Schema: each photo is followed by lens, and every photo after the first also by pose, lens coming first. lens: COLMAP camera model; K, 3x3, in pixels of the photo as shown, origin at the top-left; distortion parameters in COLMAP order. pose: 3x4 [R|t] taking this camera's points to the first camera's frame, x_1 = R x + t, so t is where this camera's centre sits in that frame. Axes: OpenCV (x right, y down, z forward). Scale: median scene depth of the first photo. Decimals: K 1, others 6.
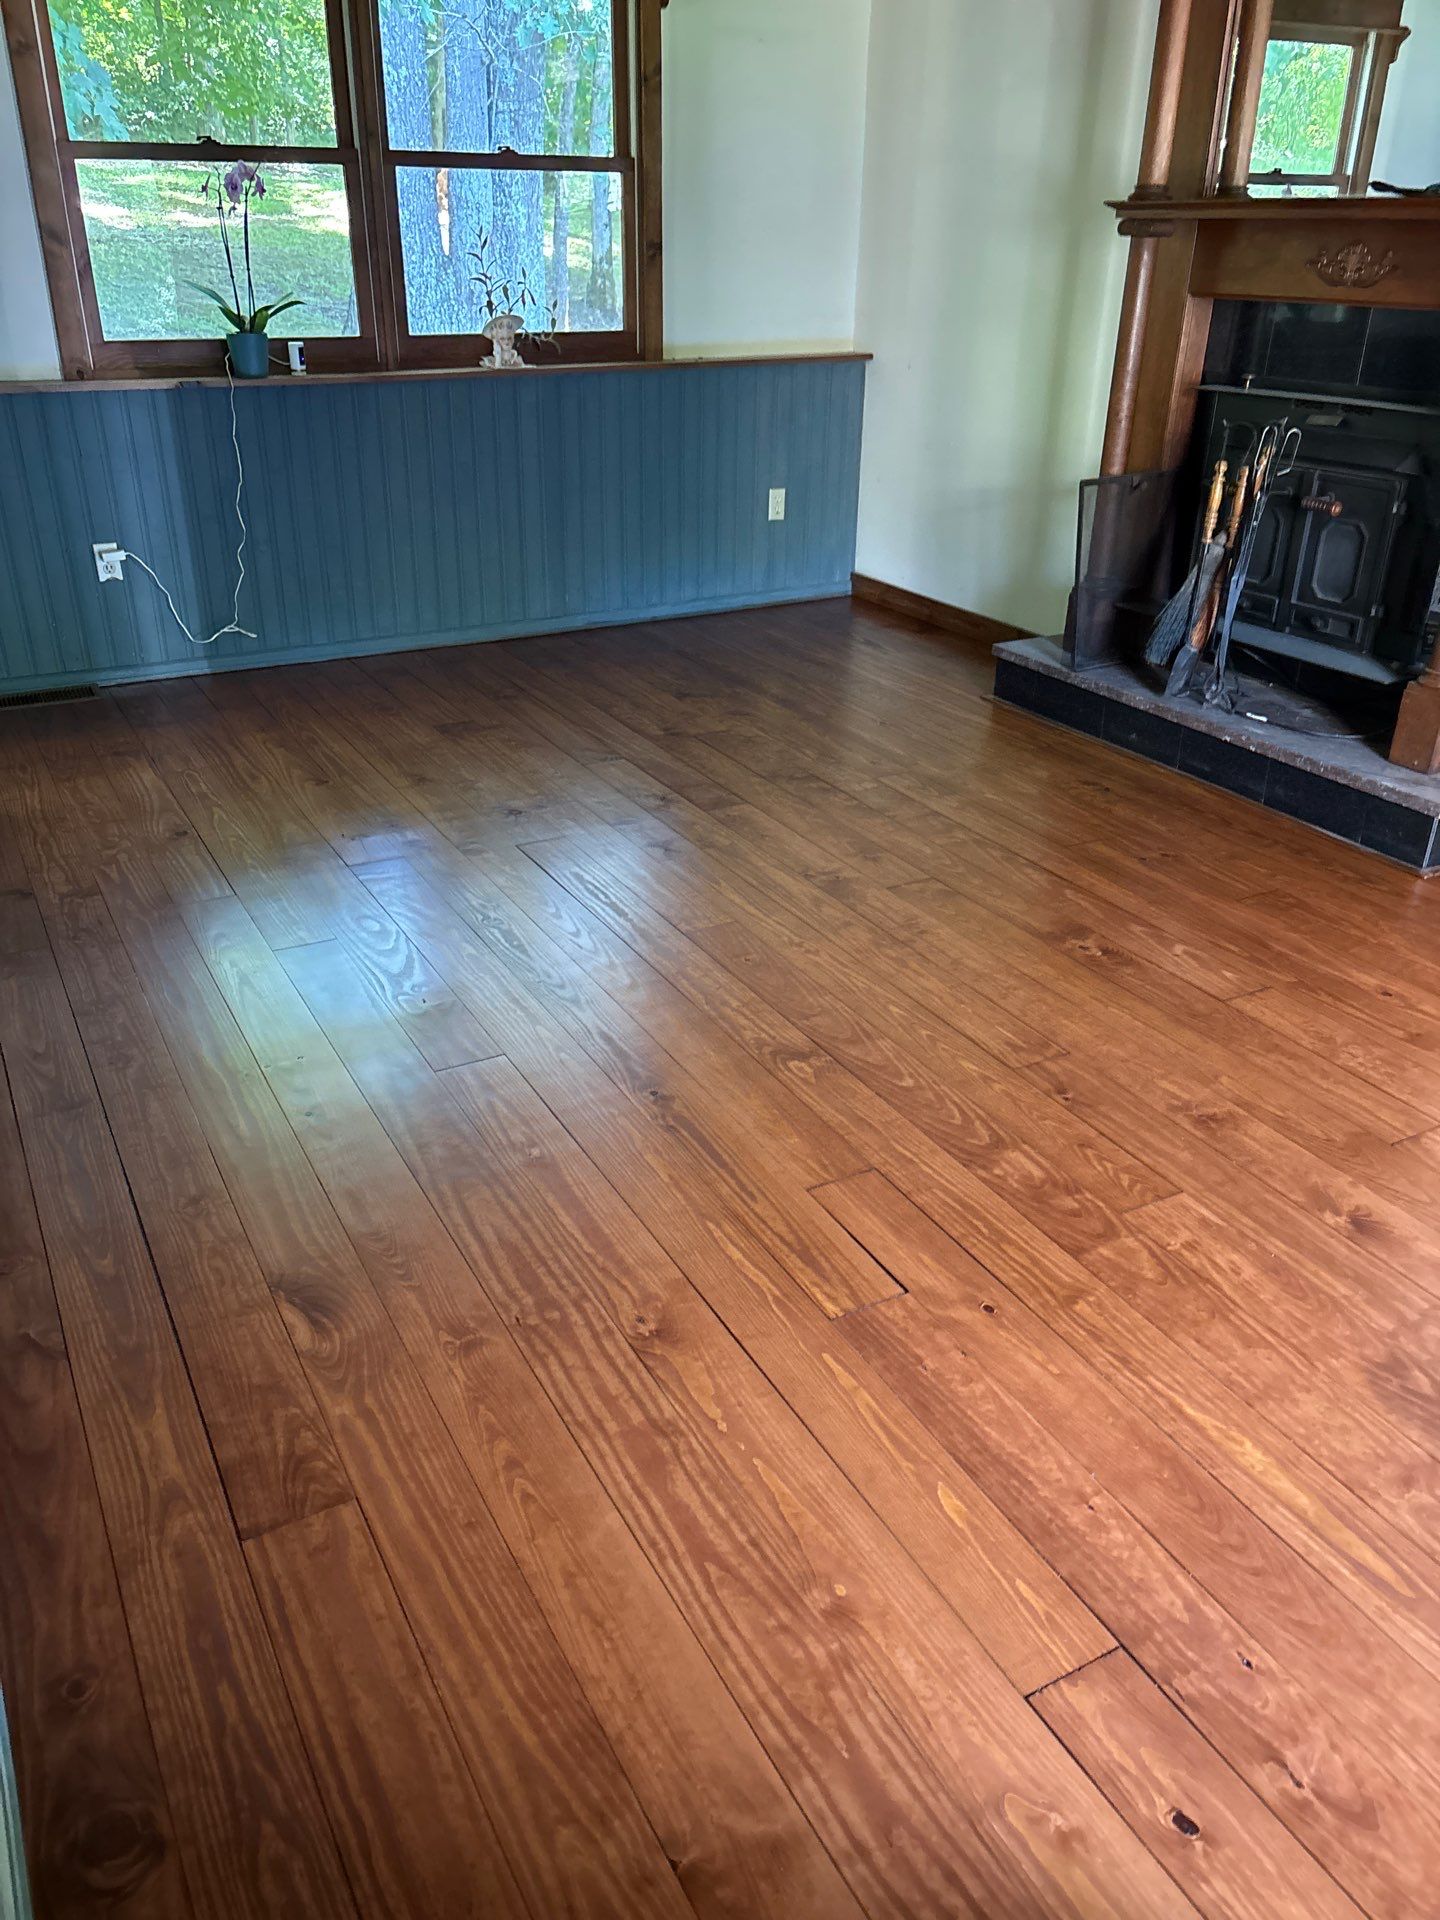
lens RADIAL K [[1449.3, 0, 689.6], [0, 1449.3, 964.8], [0, 0, 1]] dist [0.051045, -0.060125]
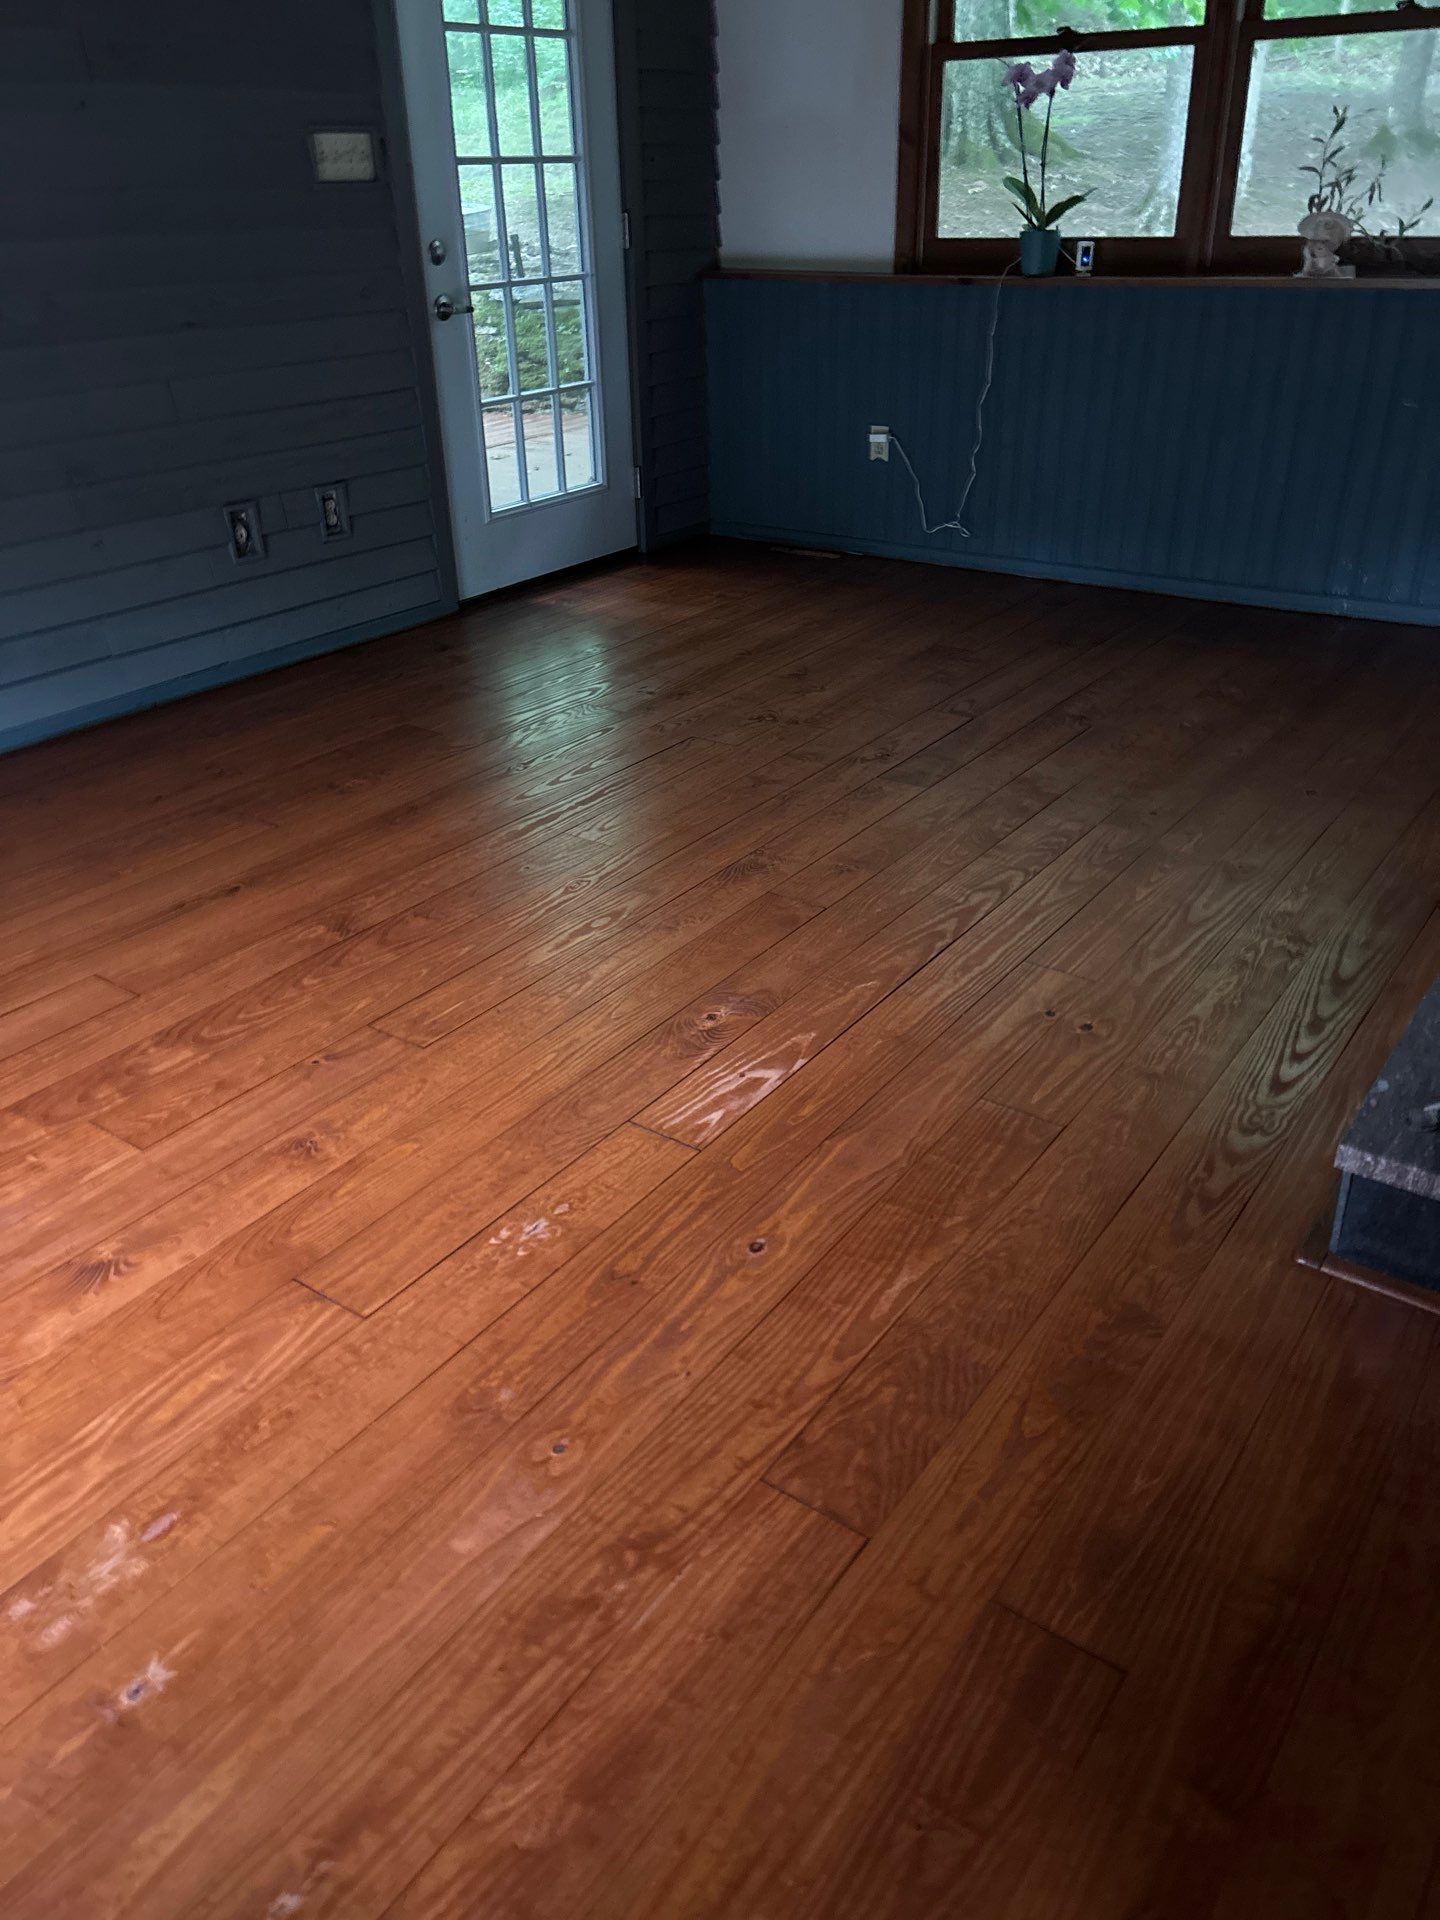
lens RADIAL K [[1449.3, 0, 728.9], [0, 1449.3, 945.0], [0, 0, 1]] dist [0.051045, -0.060125]
pose [[0.447629, 0.399349, -0.800093, 0.634905], [-0.379488, 0.895008, 0.234411, -0.166772], [0.809702, 0.198697, 0.552180, 0.417018]]
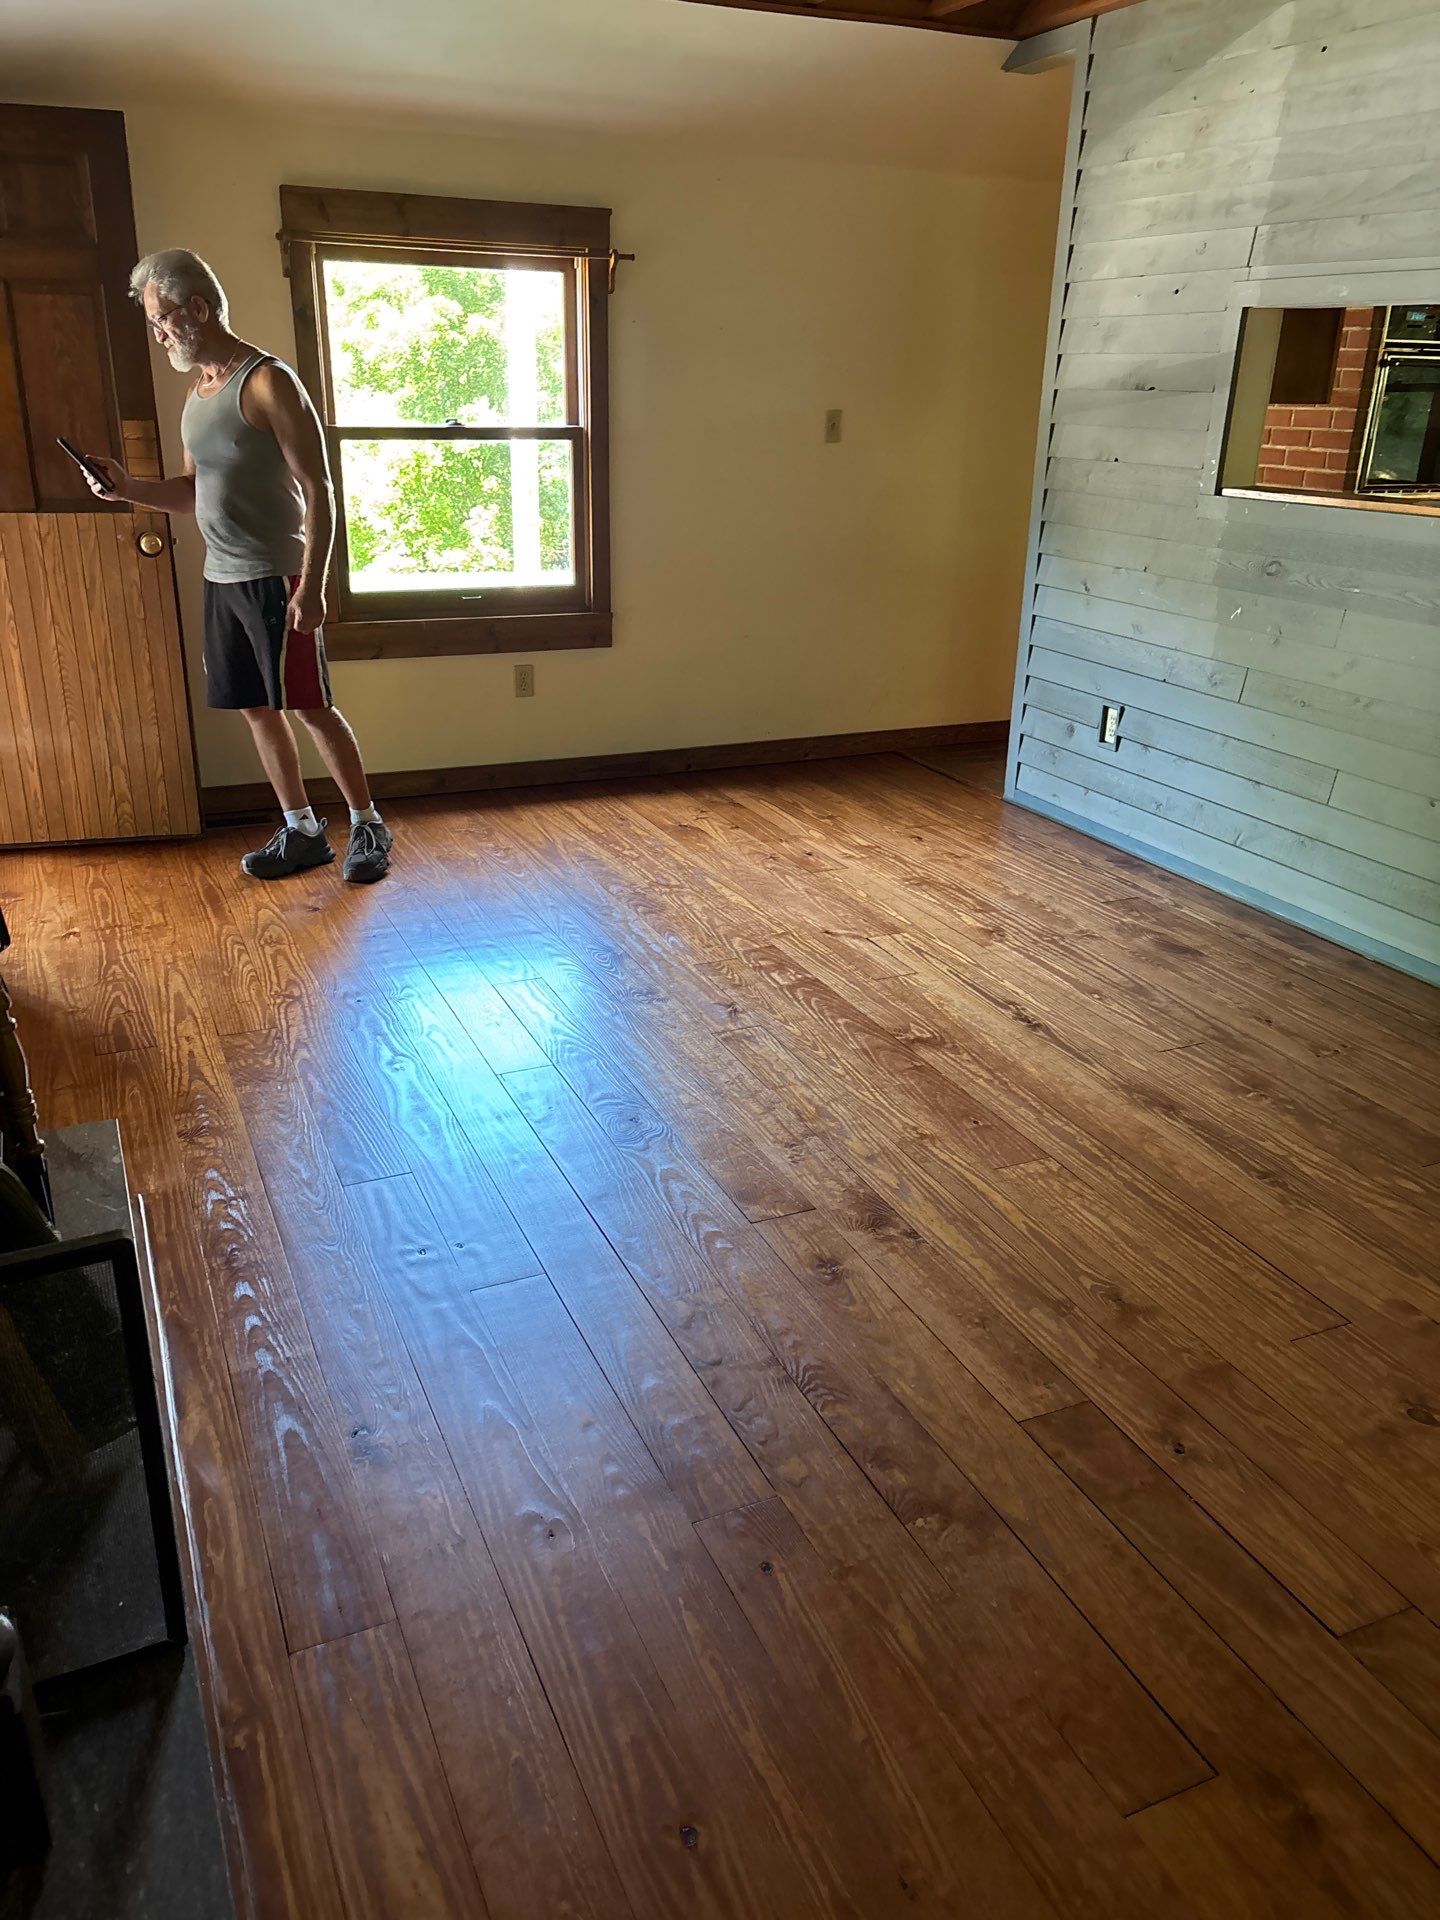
lens RADIAL K [[1449.3, 0, 703.9], [0, 1449.3, 955.4], [0, 0, 1]] dist [0.051045, -0.060125]
pose [[-0.997220, -0.049706, 0.055508, 0.126238], [0.008625, 0.662954, 0.748610, -0.593939], [-0.074010, 0.747008, -0.660682, 1.131794]]
